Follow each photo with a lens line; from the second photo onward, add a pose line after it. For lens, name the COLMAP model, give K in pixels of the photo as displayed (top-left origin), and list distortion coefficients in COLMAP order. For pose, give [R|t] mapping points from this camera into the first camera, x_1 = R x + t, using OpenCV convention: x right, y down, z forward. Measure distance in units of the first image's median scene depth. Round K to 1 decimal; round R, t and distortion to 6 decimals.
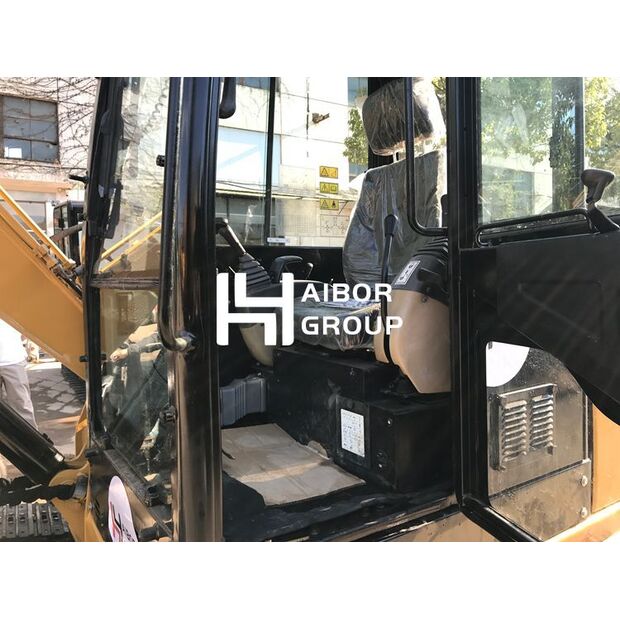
lens RADIAL K [[510.6, 0, 310.0], [0, 510.6, 310.0], [0, 0, 1]] dist [0.014943, -0.011833]
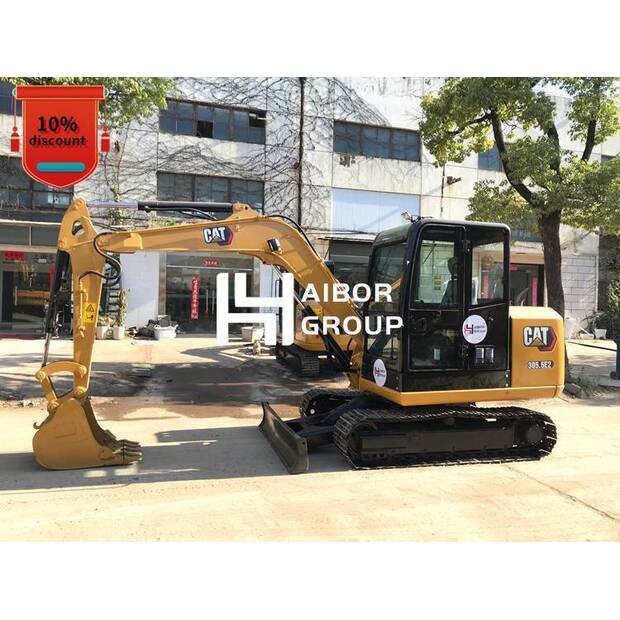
lens RADIAL K [[510.6, 0, 310.0], [0, 510.6, 310.0], [0, 0, 1]] dist [0.014943, -0.011833]
pose [[0.966711, 0.044976, -0.251887, 0.013034], [-0.058048, 0.997312, -0.044705, 0.015246], [0.249200, 0.057838, 0.966723, -0.340982]]
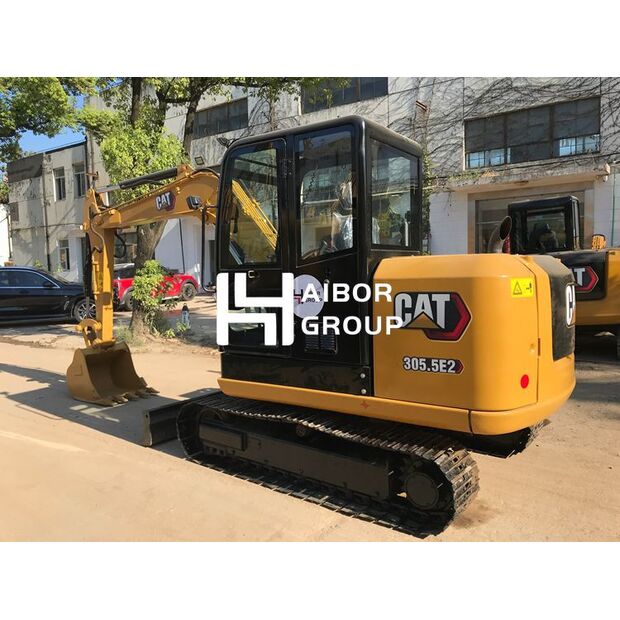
lens RADIAL K [[510.6, 0, 310.0], [0, 510.6, 310.0], [0, 0, 1]] dist [0.014943, -0.011833]
pose [[0.403360, 0.089499, -0.910654, 0.288575], [-0.043584, 0.995955, 0.078577, -0.010180], [0.914003, 0.007995, 0.405629, -0.002405]]
